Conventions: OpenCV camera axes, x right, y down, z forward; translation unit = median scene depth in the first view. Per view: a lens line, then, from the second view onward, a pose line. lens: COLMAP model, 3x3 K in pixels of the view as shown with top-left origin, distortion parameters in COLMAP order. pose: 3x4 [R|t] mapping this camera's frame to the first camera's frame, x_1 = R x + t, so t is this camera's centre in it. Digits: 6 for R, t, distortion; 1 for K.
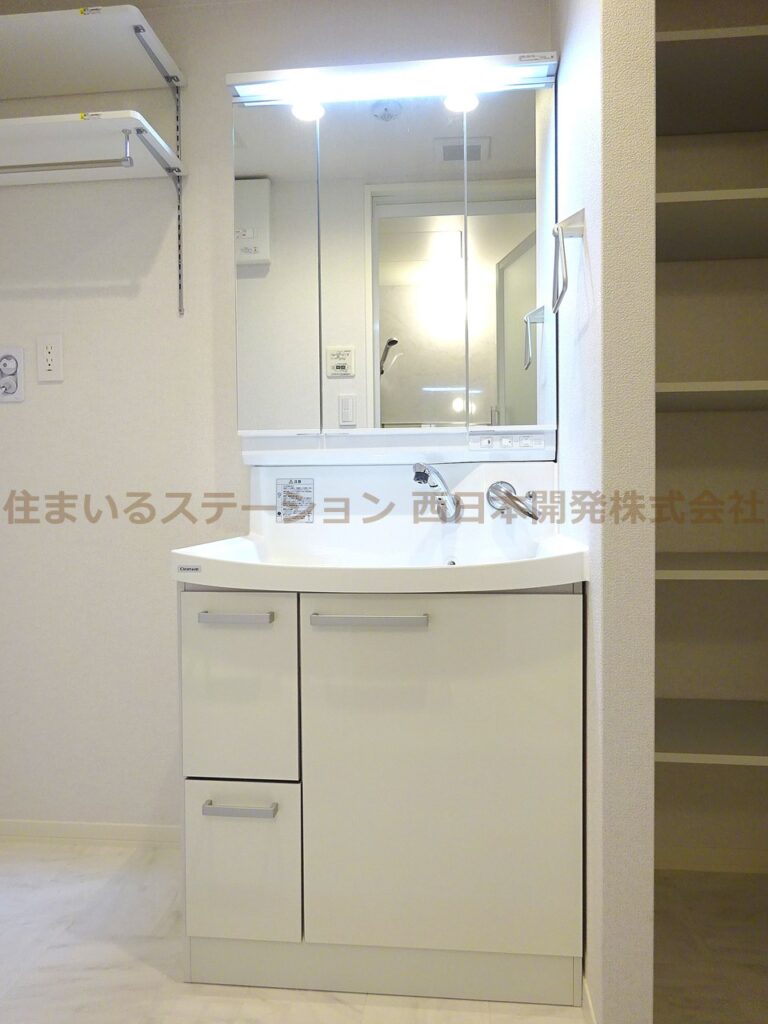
lens RADIAL K [[740.9, 0, 384.8], [0, 740.9, 510.6], [0, 0, 1]] dist [-0.004117, 0.002143]
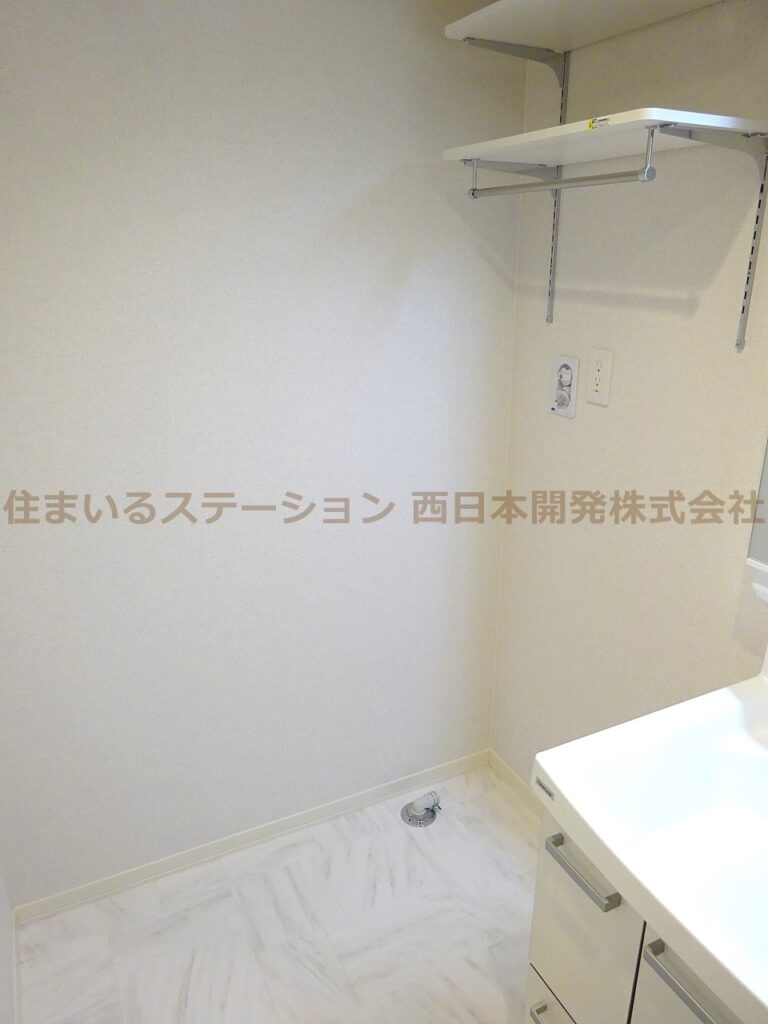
lens RADIAL K [[740.9, 0, 386.0], [0, 740.9, 512.2], [0, 0, 1]] dist [-0.004117, 0.002143]
pose [[0.536863, 0.286449, -0.793552, 0.146972], [-0.034127, 0.947200, 0.318823, -0.330032], [0.842979, -0.144083, 0.518293, 0.328196]]
